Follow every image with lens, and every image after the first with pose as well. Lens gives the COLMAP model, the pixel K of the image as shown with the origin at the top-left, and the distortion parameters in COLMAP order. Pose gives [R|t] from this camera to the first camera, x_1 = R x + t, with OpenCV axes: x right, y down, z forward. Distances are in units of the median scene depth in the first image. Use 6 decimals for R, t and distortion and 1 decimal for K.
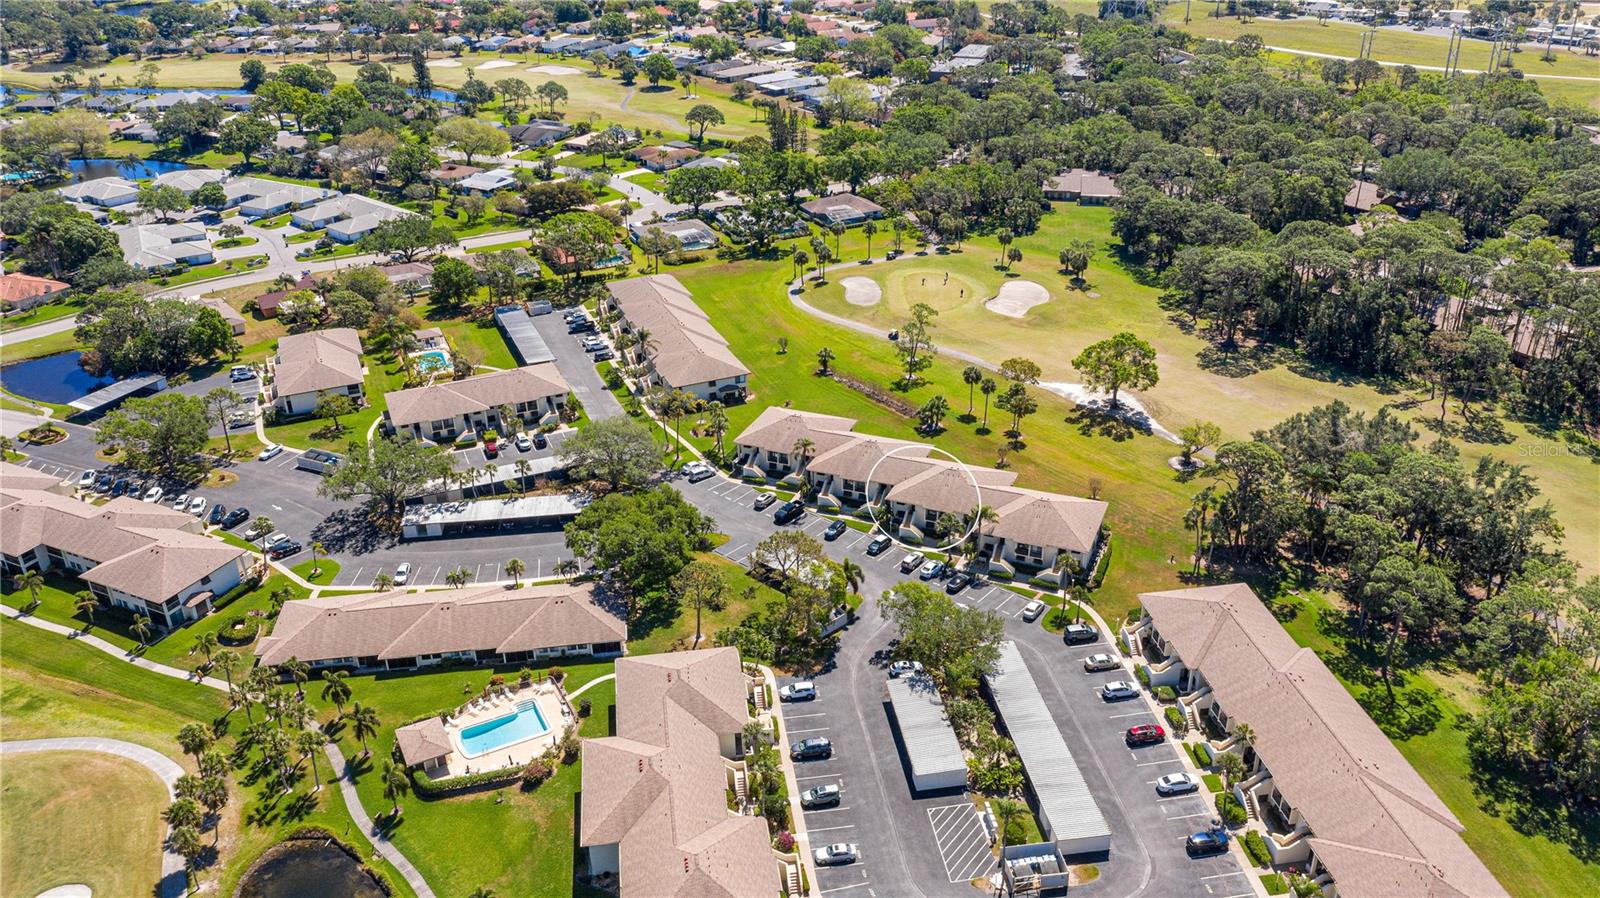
lens RADIAL K [[1283.3, 0, 800.0], [0, 1283.3, 449.0], [0, 0, 1]] dist [-0.004751, -0.004912]
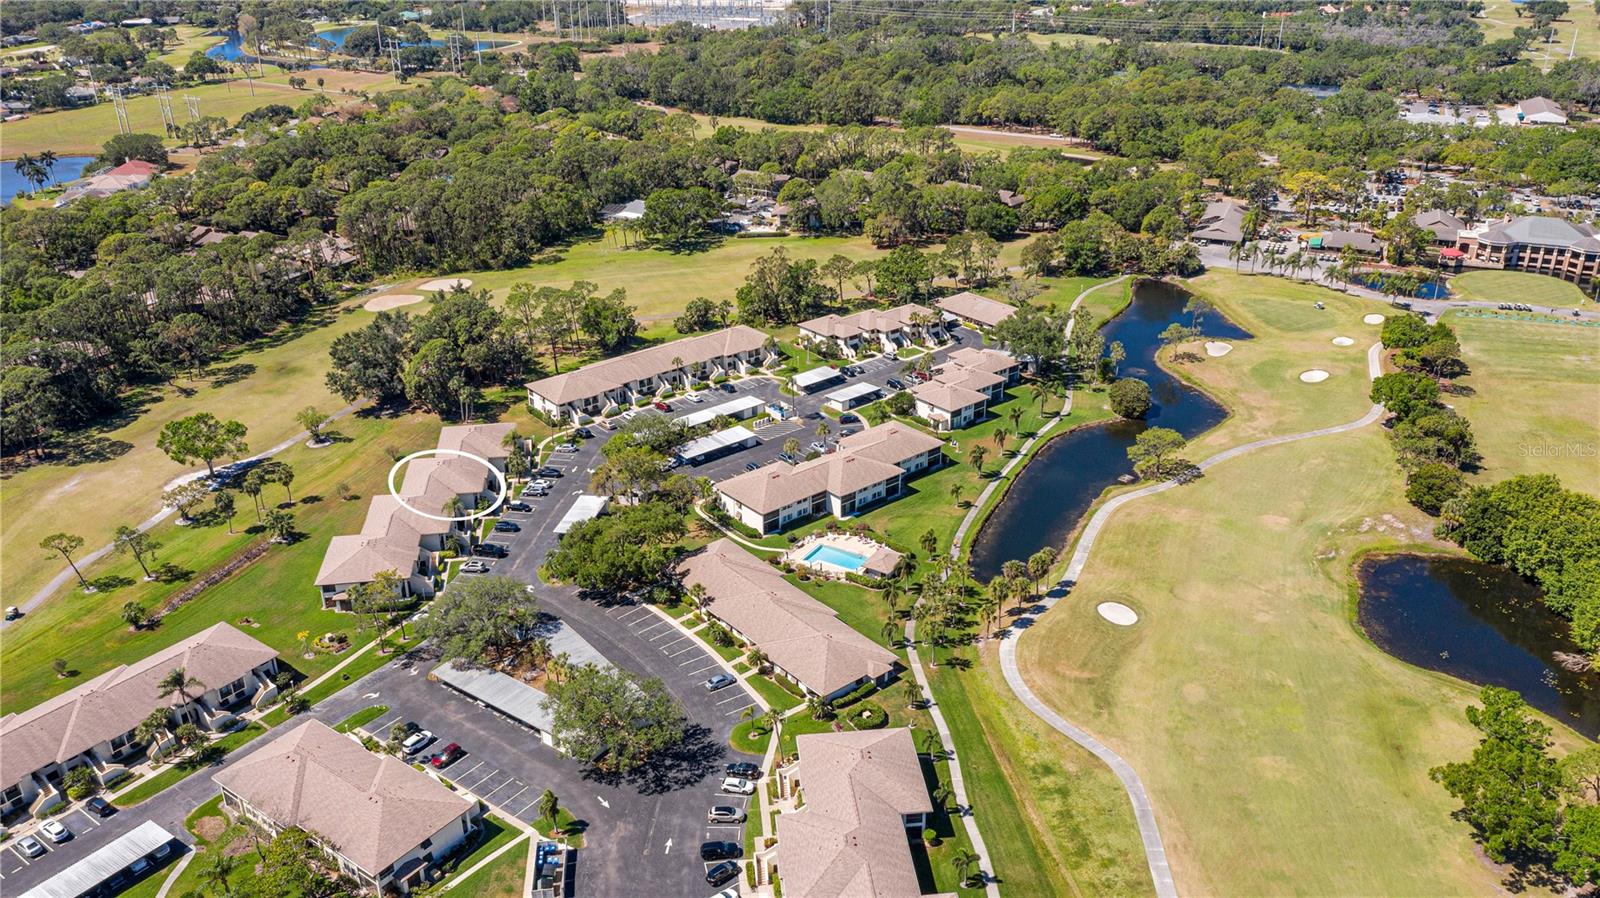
lens RADIAL K [[1283.3, 0, 800.0], [0, 1283.3, 449.0], [0, 0, 1]] dist [-0.004751, -0.004912]
pose [[-0.530153, -0.325763, 0.782826, -1.183415], [0.398409, 0.719277, 0.569131, -0.645081], [-0.748471, 0.613611, -0.251540, 1.201753]]
